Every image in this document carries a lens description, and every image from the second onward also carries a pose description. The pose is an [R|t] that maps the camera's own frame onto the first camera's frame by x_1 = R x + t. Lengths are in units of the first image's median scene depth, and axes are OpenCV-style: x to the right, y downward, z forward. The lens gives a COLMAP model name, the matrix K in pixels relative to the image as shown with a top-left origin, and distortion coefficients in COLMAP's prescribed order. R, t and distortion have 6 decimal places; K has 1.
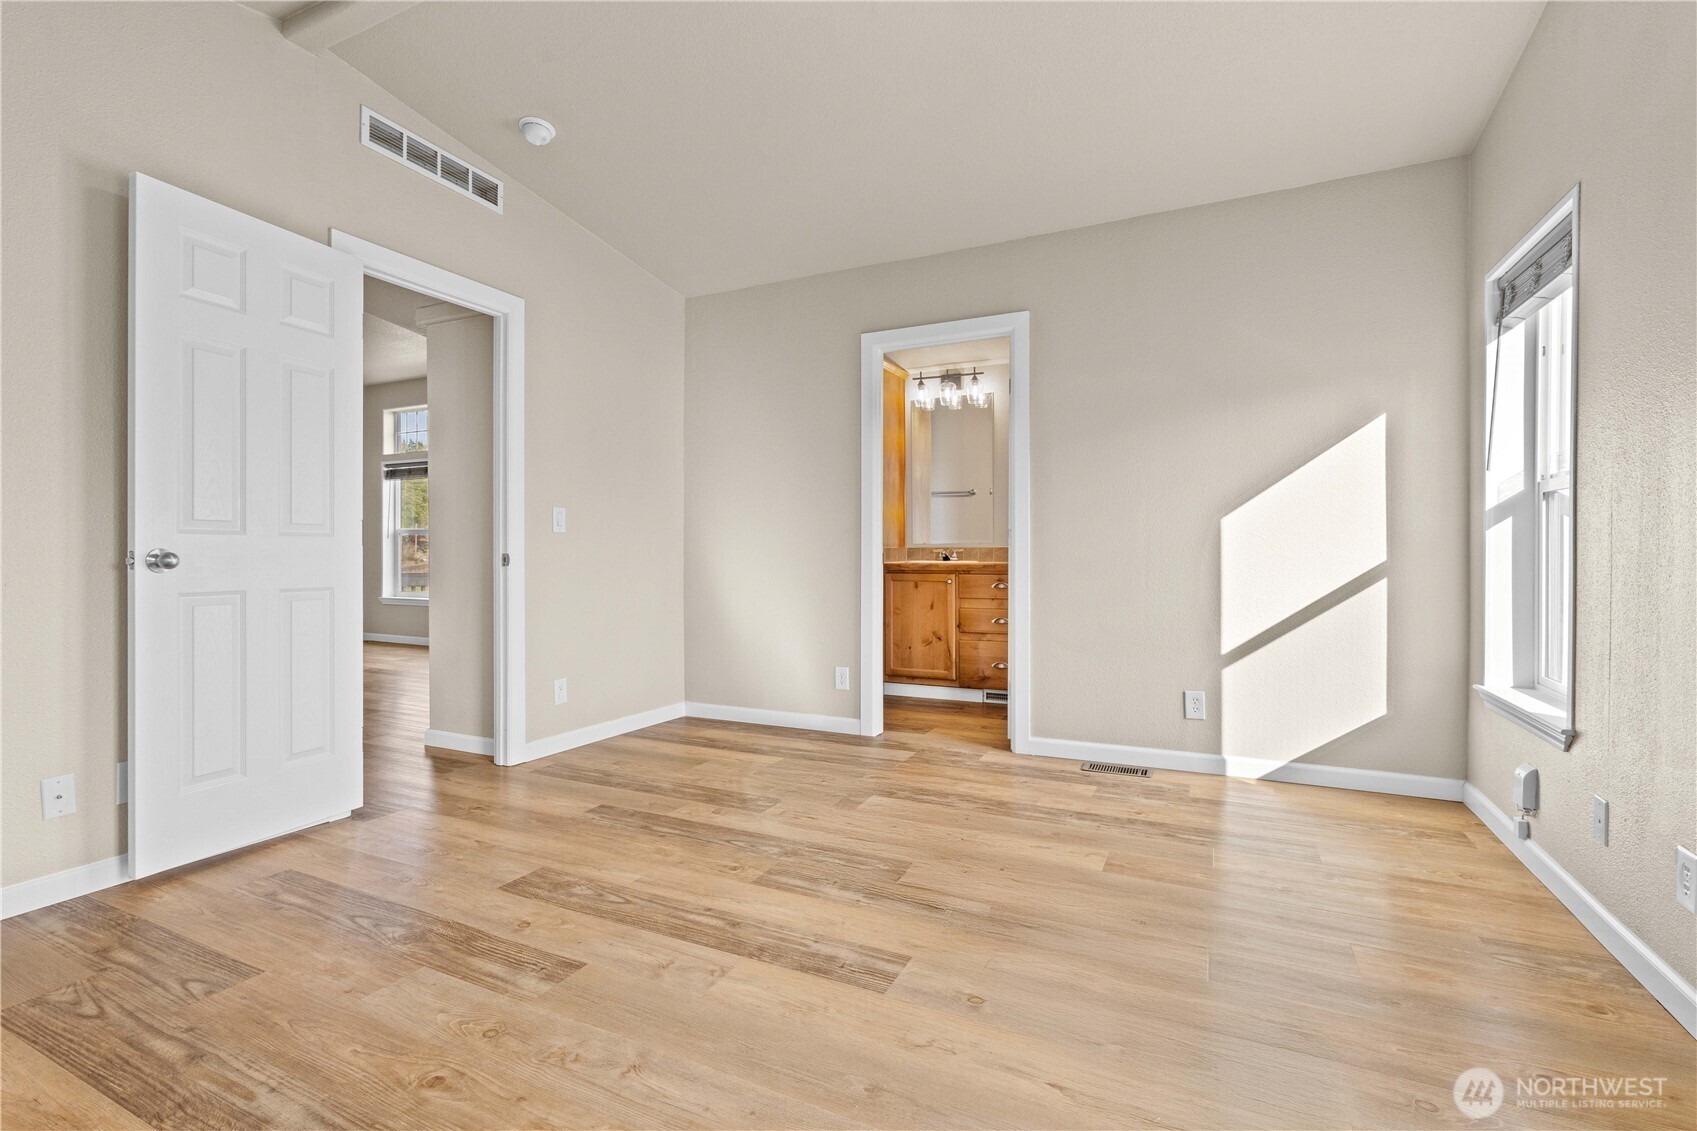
lens RADIAL K [[783.7, 0, 848.9], [0, 783.7, 553.4], [0, 0, 1]] dist [0.002116, 0.001151]
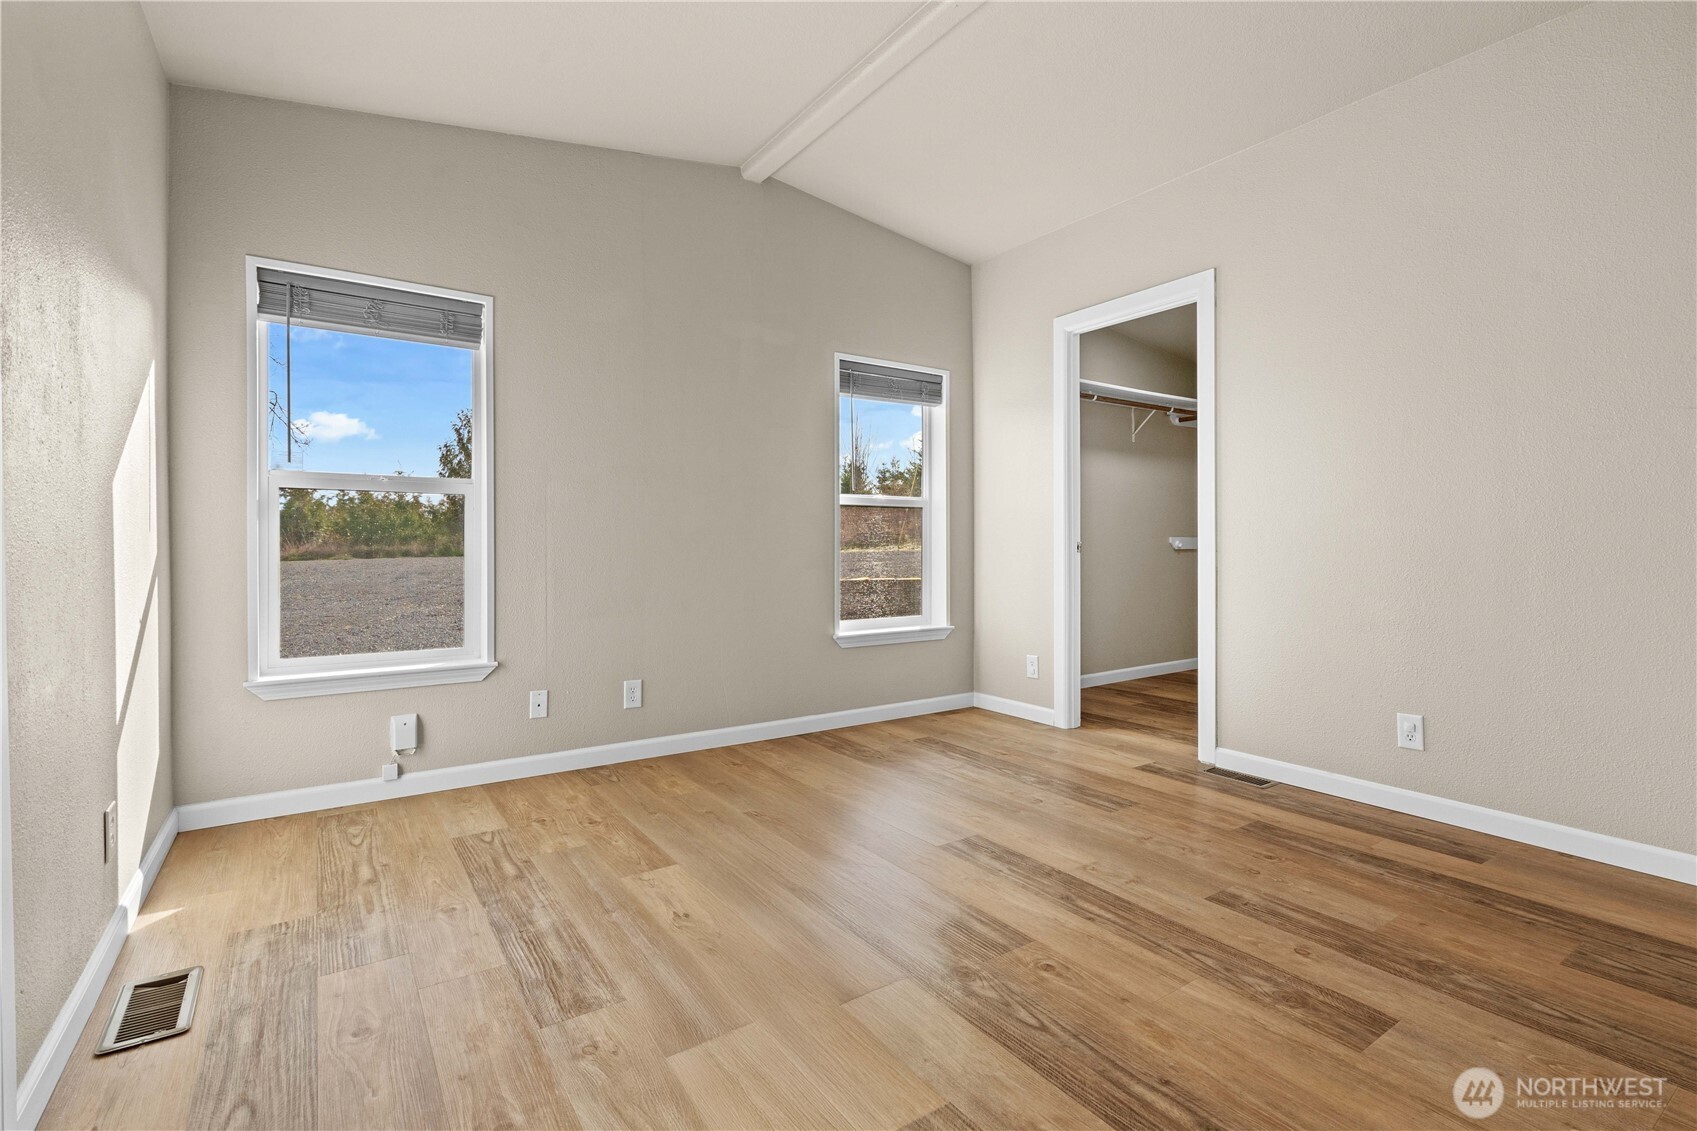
lens RADIAL K [[783.7, 0, 847.4], [0, 783.7, 557.7], [0, 0, 1]] dist [0.002116, 0.001151]
pose [[-0.864079, -0.007347, 0.503303, -0.394655], [0.002020, 0.999835, 0.018063, 0.004761], [-0.503352, 0.016624, -0.863921, 1.939586]]
